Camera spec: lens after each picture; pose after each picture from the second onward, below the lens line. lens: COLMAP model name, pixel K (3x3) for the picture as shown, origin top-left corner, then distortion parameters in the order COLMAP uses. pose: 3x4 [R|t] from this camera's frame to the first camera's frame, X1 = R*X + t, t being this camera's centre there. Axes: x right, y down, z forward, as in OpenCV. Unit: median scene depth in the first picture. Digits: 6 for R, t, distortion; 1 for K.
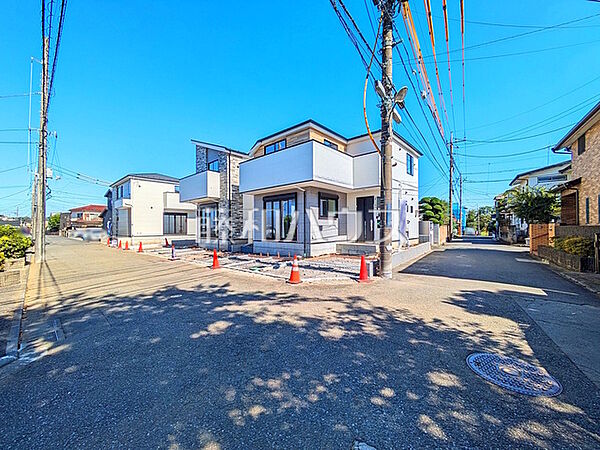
lens RADIAL K [[237.7, 0, 300.0], [0, 237.7, 225.0], [0, 0, 1]] dist [-0.002034, 0.003071]
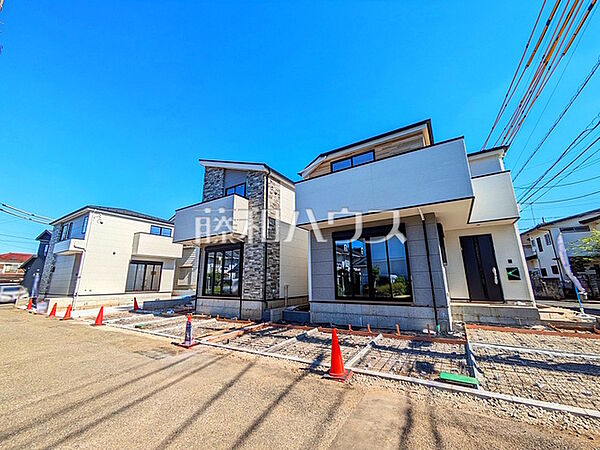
lens RADIAL K [[237.7, 0, 300.0], [0, 237.7, 225.0], [0, 0, 1]] dist [-0.002034, 0.003071]
pose [[0.986596, 0.034677, 0.159456, -0.217664], [0.002025, 0.974484, -0.224449, 0.006392], [-0.163170, 0.221763, 0.961352, 0.235269]]
